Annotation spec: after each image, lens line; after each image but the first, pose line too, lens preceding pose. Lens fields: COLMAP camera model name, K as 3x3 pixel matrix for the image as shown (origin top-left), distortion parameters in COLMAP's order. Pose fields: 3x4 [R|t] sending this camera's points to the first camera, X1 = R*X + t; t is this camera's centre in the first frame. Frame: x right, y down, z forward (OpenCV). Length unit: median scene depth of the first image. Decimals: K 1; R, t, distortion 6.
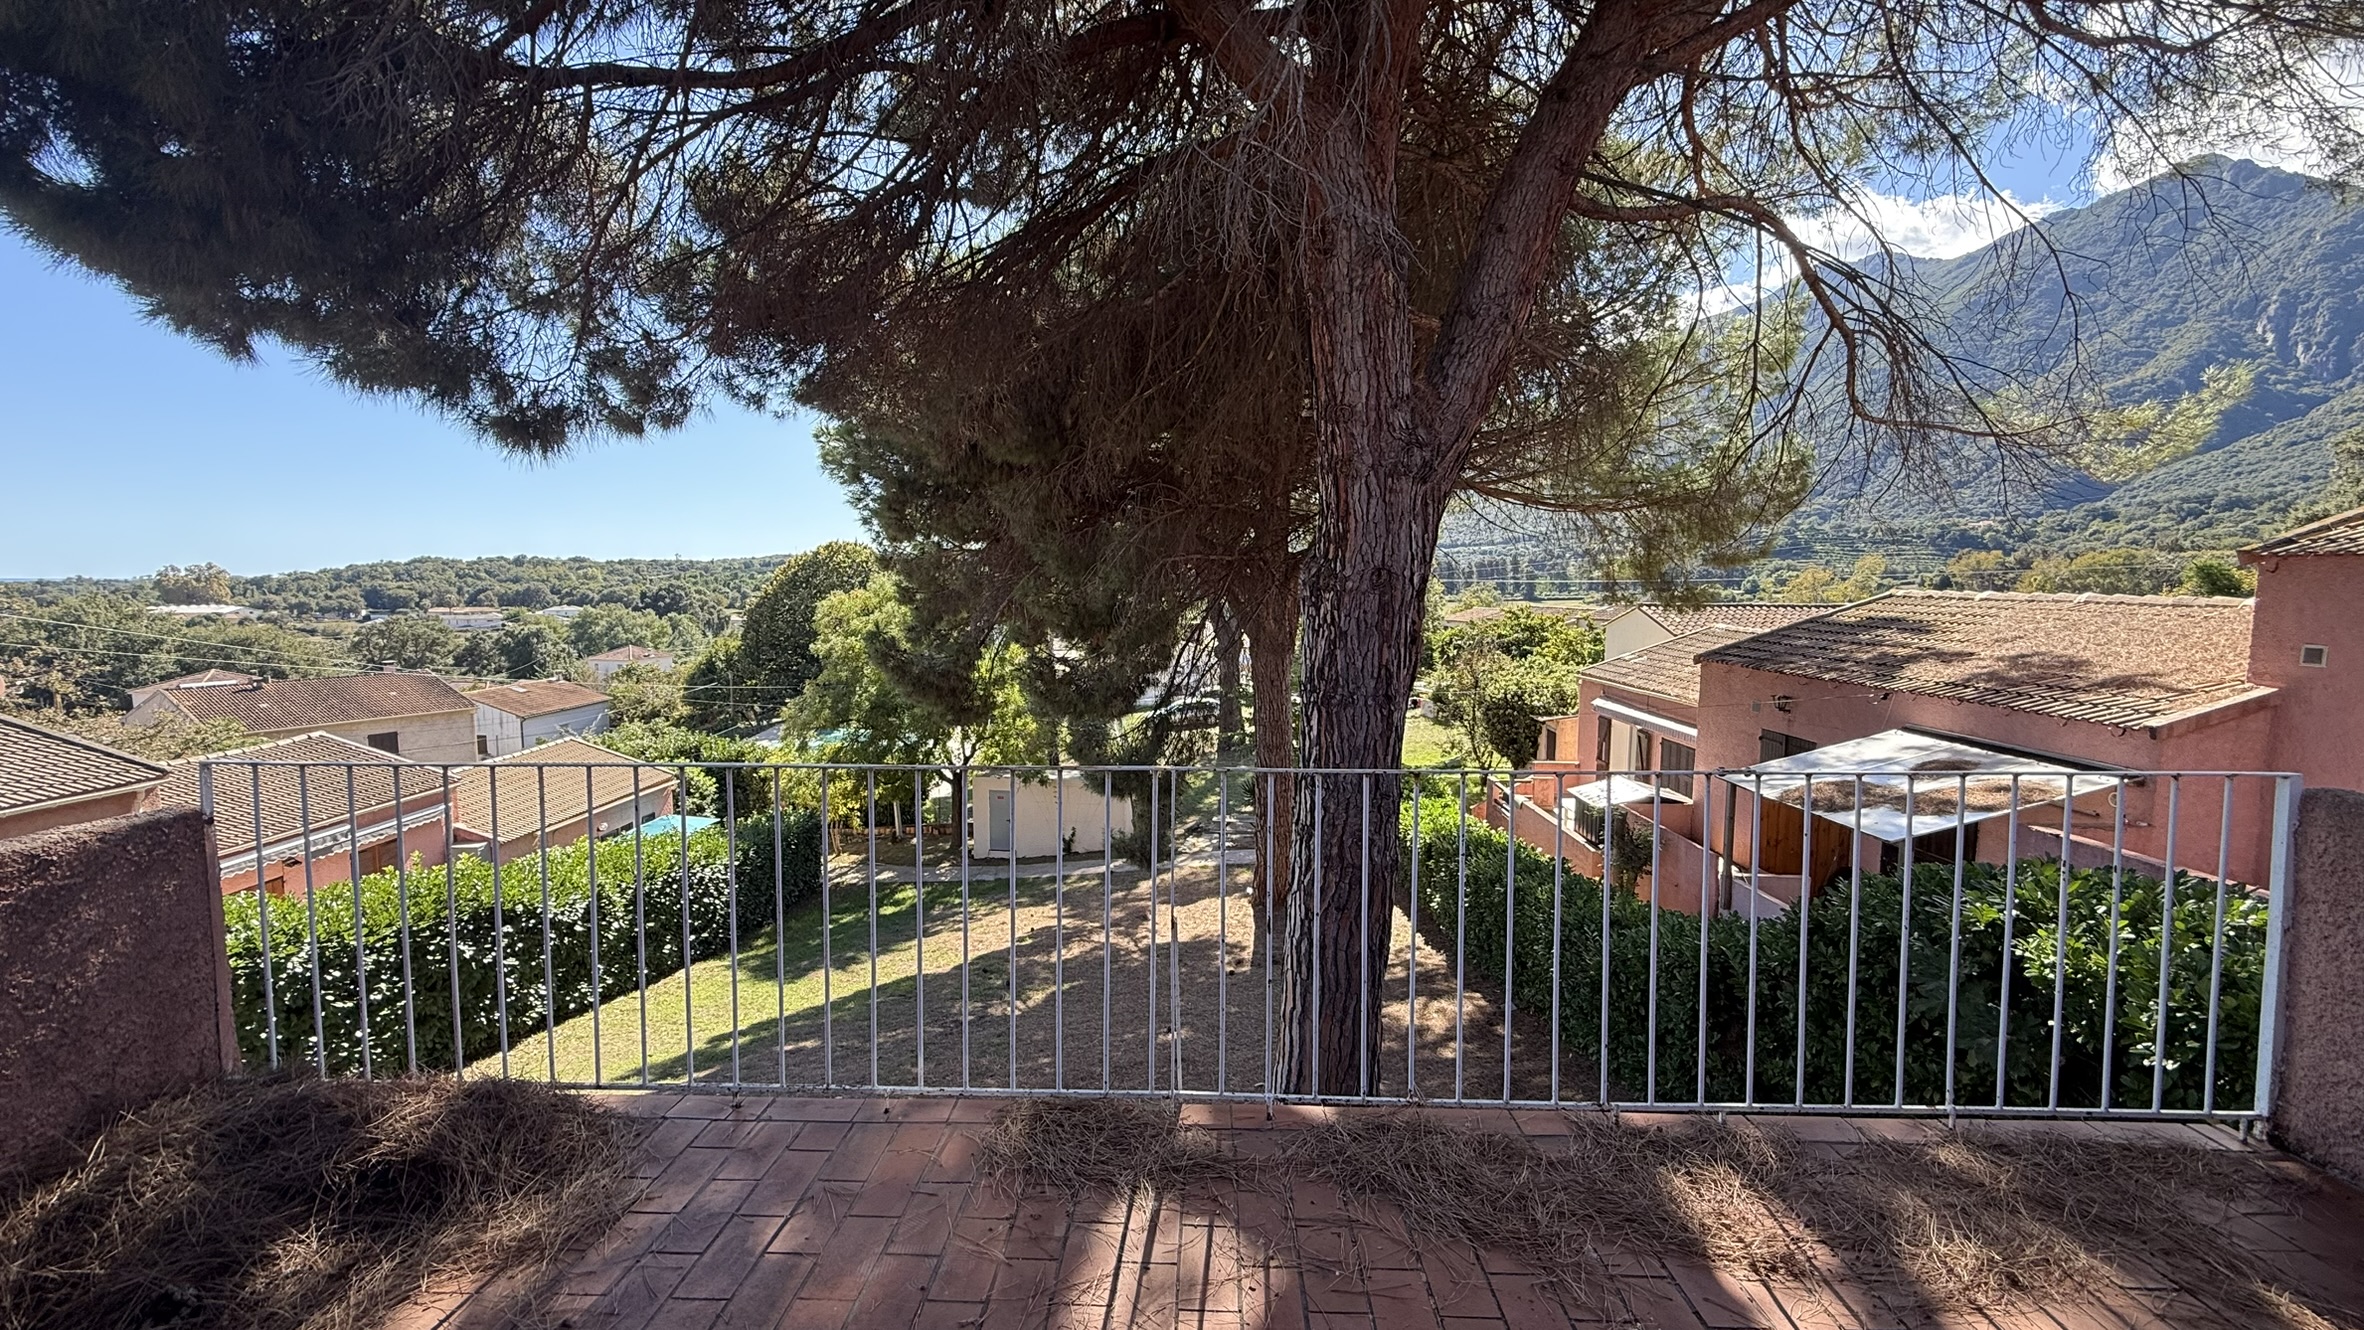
lens RADIAL K [[937.6, 0, 1174.5], [0, 937.6, 665.7], [0, 0, 1]] dist [0.000441, 0.000039]
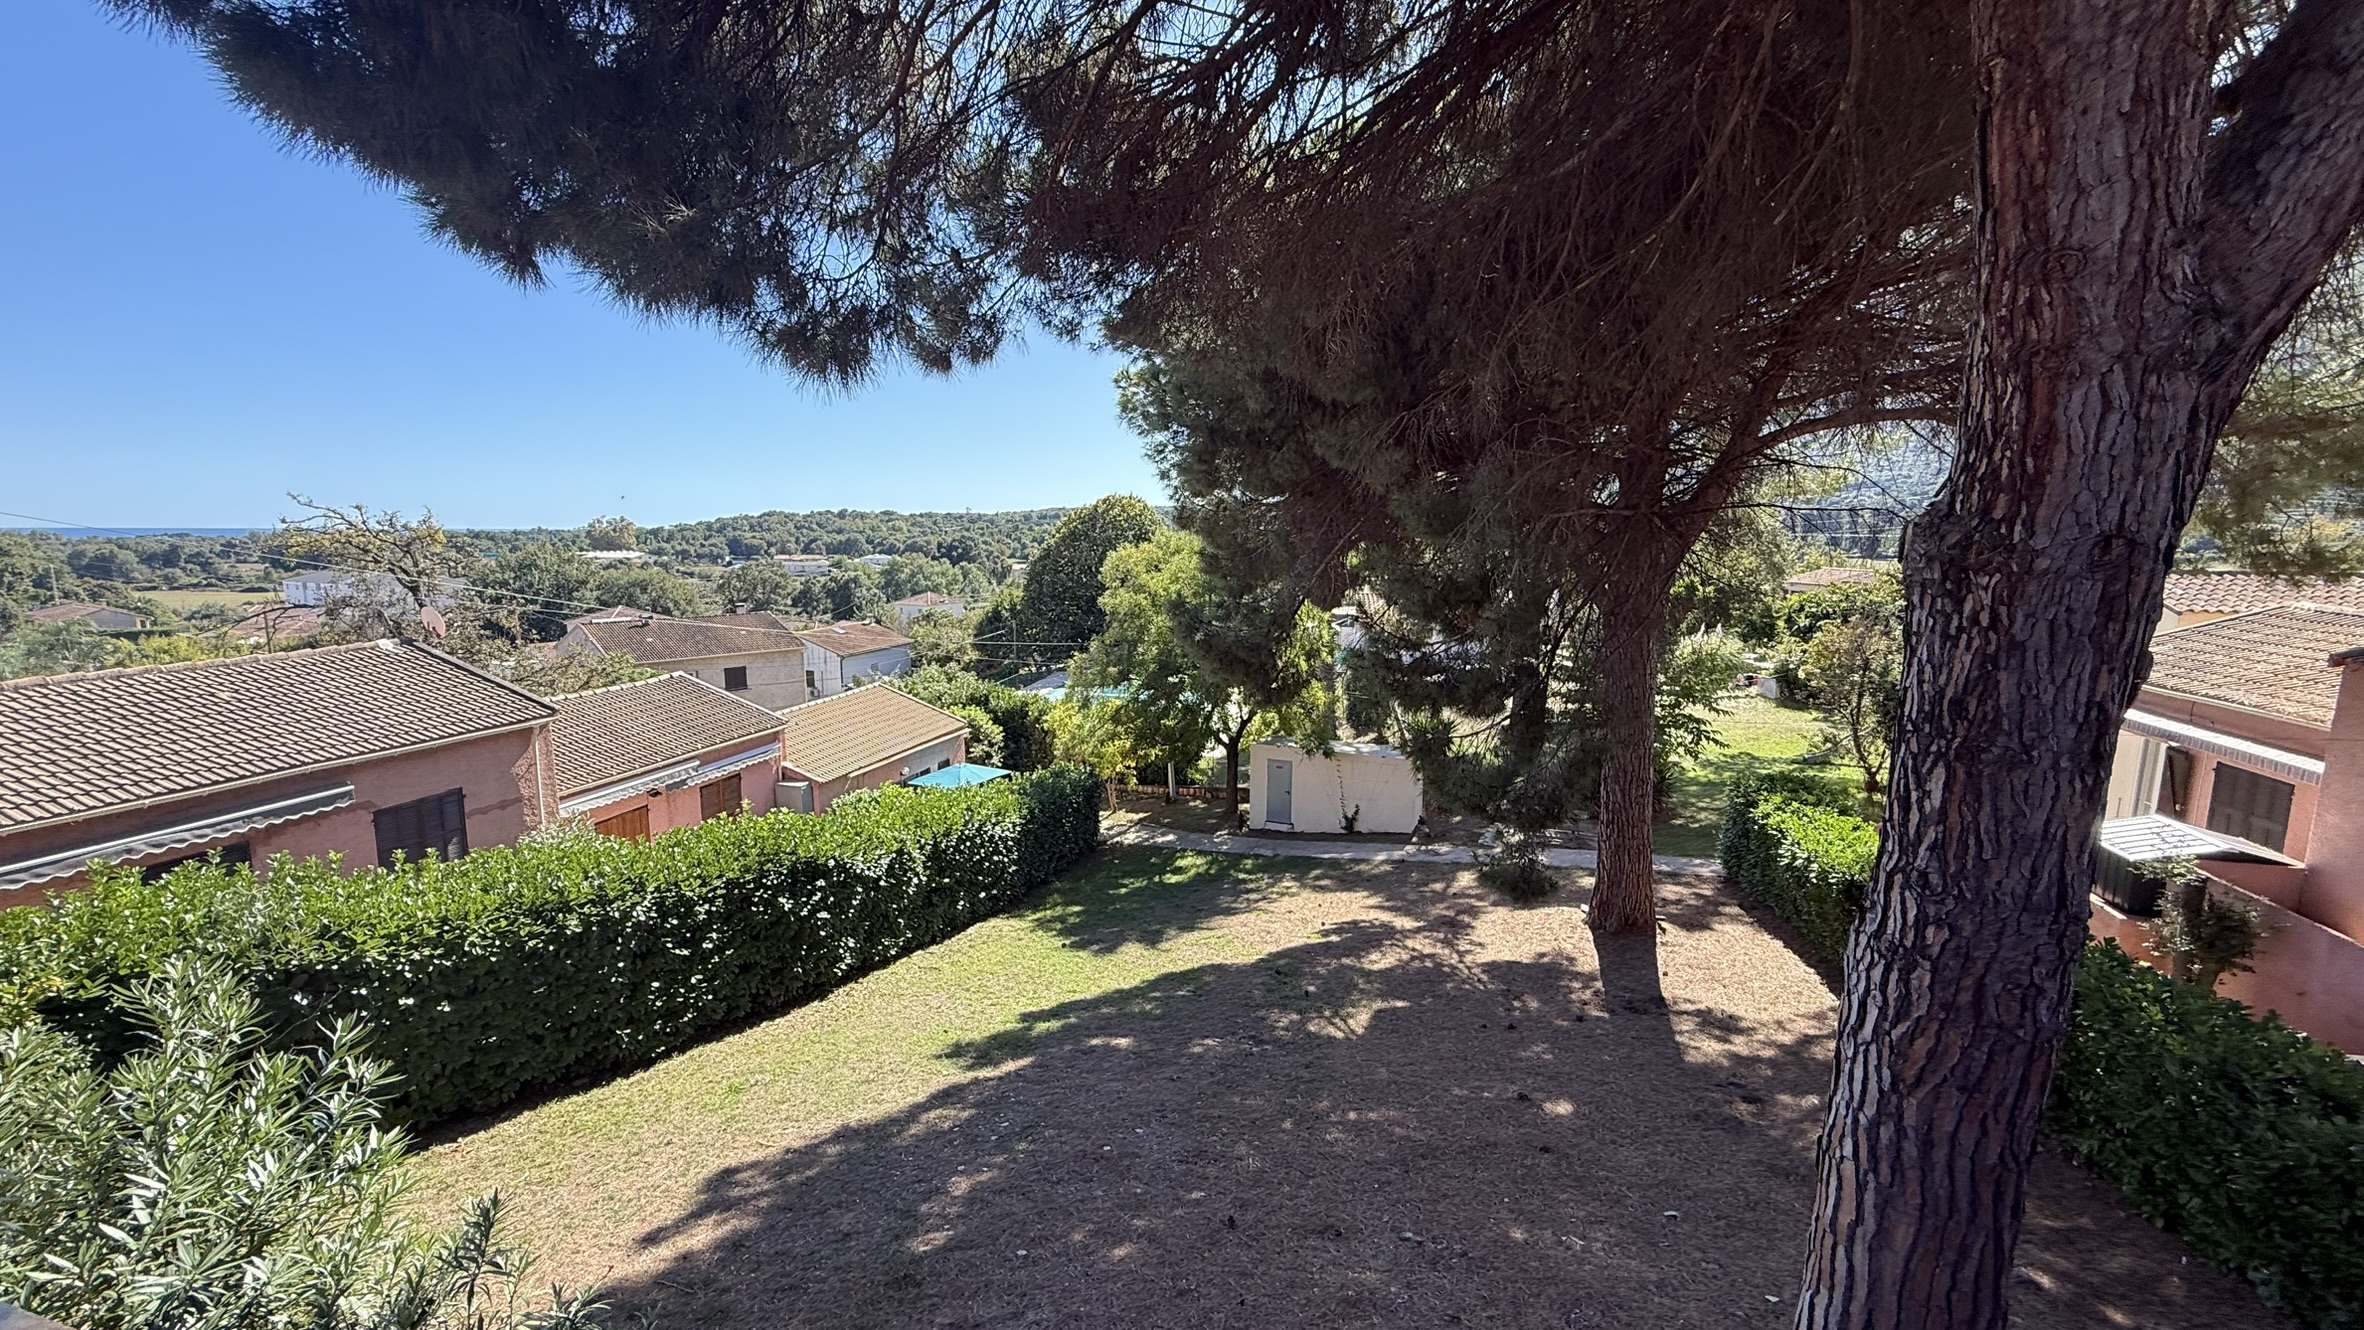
lens RADIAL K [[937.6, 0, 1174.5], [0, 937.6, 665.7], [0, 0, 1]] dist [0.000441, 0.000039]
pose [[0.963639, 0.040130, -0.264177, -0.070464], [-0.026798, 0.998188, 0.053877, -0.015635], [0.265860, -0.044839, 0.962968, 0.113470]]
